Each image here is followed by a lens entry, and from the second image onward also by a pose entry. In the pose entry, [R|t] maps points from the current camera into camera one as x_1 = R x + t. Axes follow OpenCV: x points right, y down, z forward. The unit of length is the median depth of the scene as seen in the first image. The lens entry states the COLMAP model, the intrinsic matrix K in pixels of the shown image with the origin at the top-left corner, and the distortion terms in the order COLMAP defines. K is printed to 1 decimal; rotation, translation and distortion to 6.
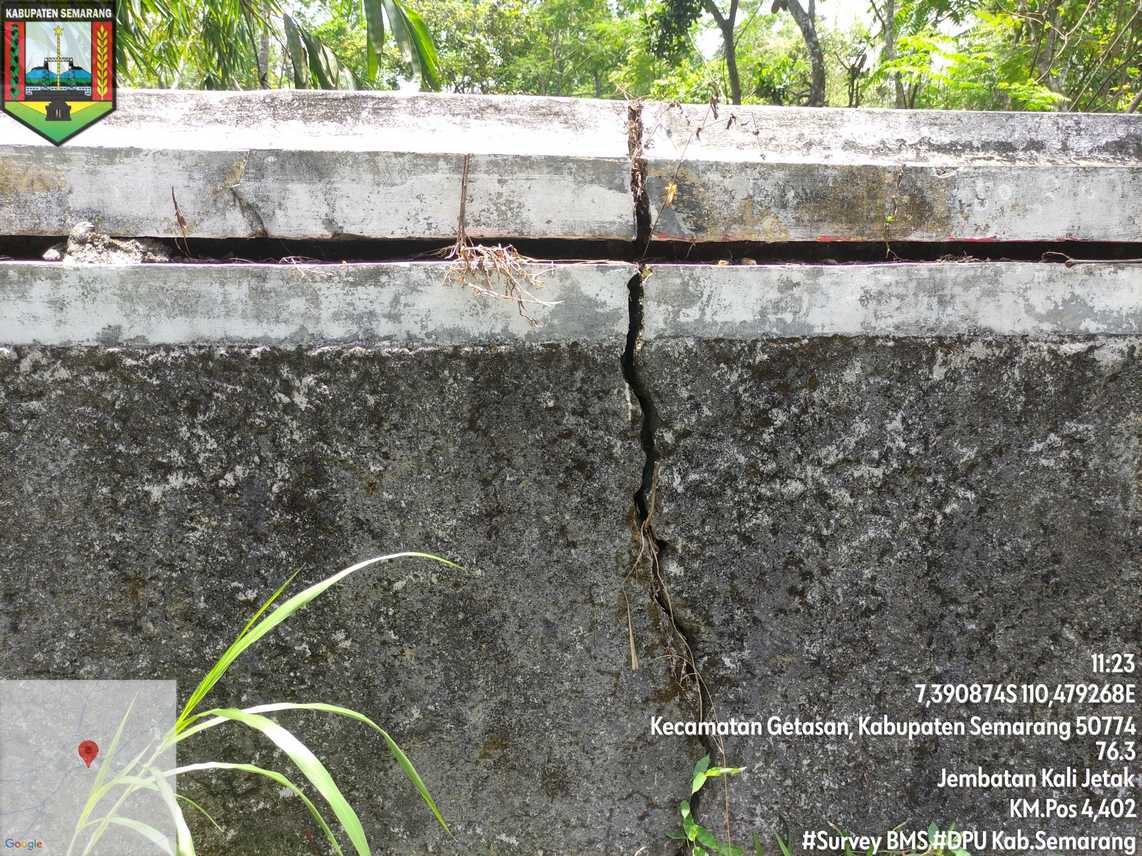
lens RADIAL K [[846.3, 0, 569.3], [0, 846.3, 425.8], [0, 0, 1]] dist [0.032284, -0.027241]
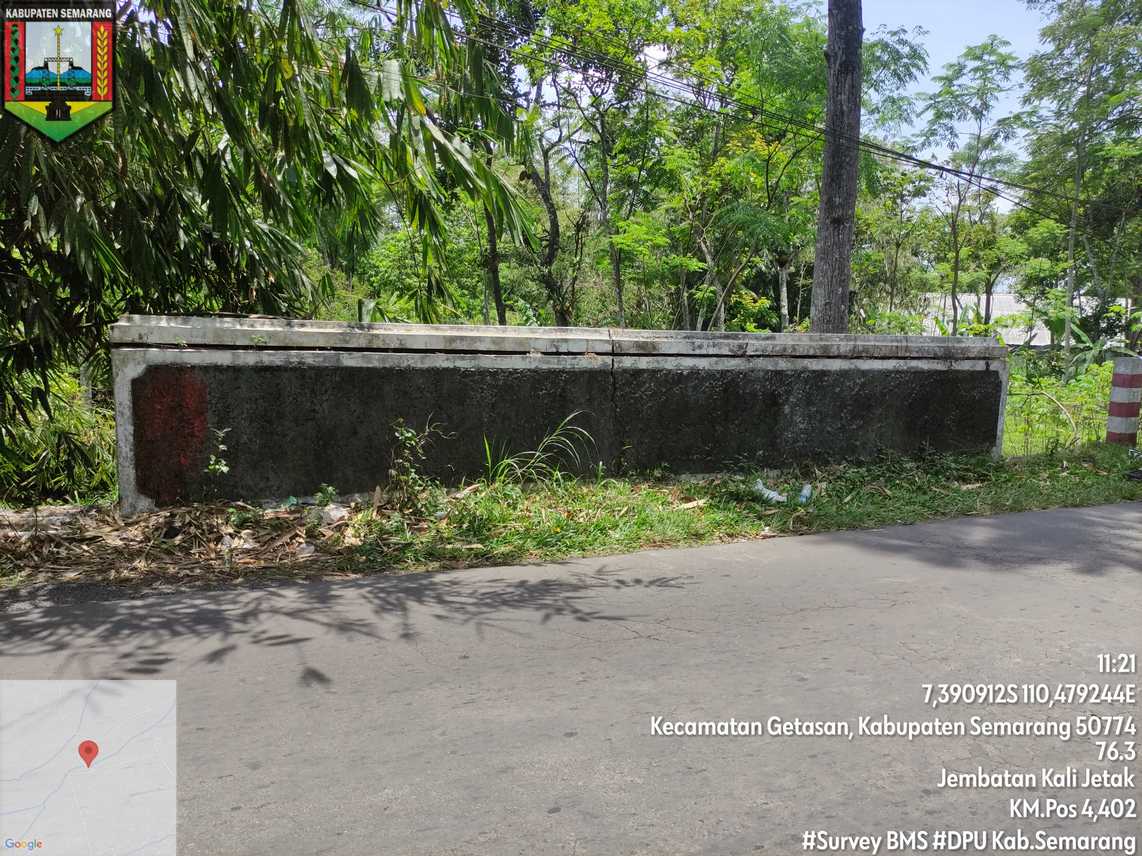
lens RADIAL K [[846.3, 0, 574.7], [0, 846.3, 427.4], [0, 0, 1]] dist [0.032284, -0.027241]
pose [[0.946118, -0.017541, 0.323347, -2.143661], [0.053075, 0.993428, -0.101407, 0.913074], [-0.319443, 0.113104, 0.940831, -4.553307]]
